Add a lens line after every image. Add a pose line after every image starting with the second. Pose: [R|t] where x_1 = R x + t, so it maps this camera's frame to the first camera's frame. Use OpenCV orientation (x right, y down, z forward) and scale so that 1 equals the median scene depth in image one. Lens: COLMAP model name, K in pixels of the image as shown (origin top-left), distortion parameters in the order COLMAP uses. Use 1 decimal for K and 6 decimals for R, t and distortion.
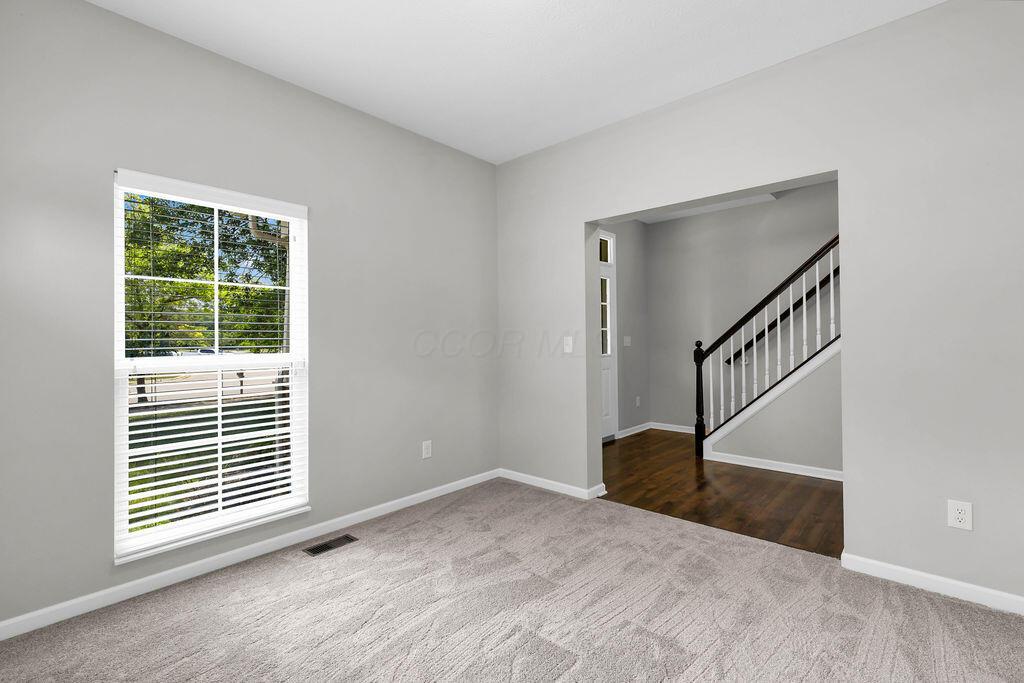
lens RADIAL K [[465.7, 0, 512.0], [0, 465.7, 337.9], [0, 0, 1]] dist [0.001878, 0.000486]
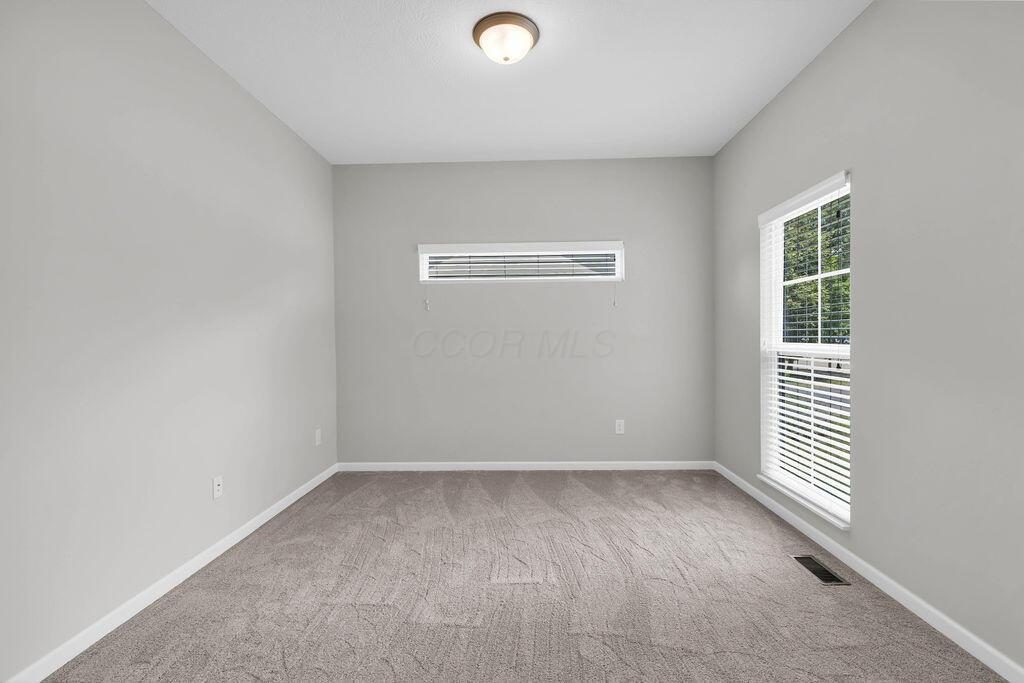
lens RADIAL K [[465.7, 0, 511.8], [0, 465.7, 341.0], [0, 0, 1]] dist [0.001878, 0.000486]
pose [[-0.765166, 0.024547, -0.643365, 0.622110], [0.021024, 0.999693, 0.013138, 0.000806], [0.643490, -0.003473, -0.765447, 1.375945]]
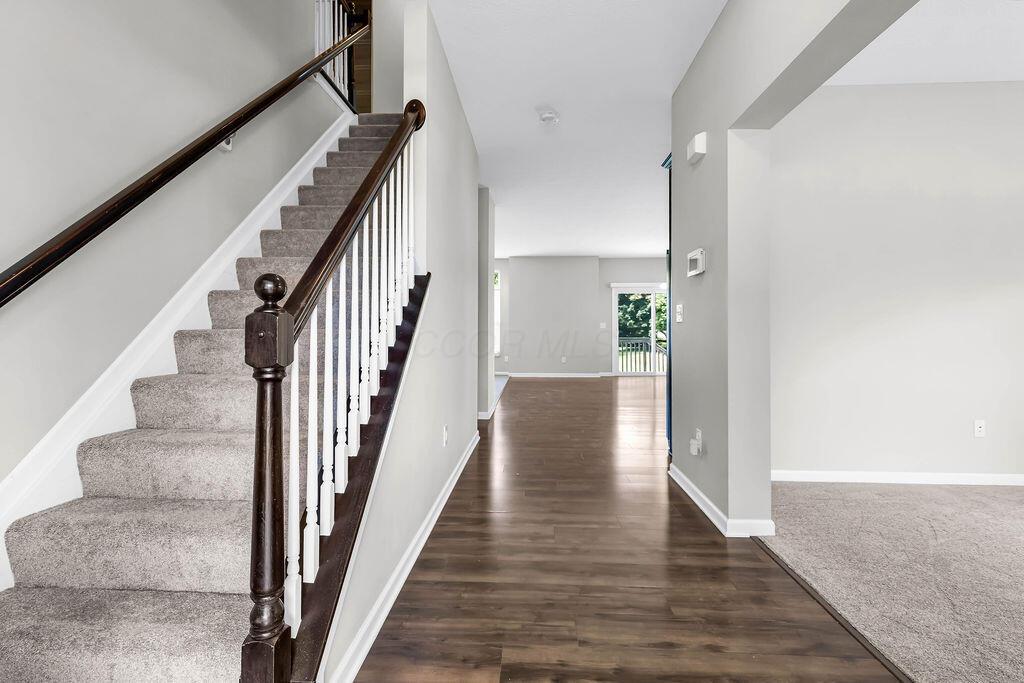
lens RADIAL K [[465.7, 0, 509.6], [0, 465.7, 333.9], [0, 0, 1]] dist [0.001878, 0.000486]
pose [[-0.626044, -0.002217, 0.779784, 0.277387], [-0.000872, 0.999997, 0.002143, 0.062981], [-0.779787, 0.000662, -0.626045, 1.959402]]
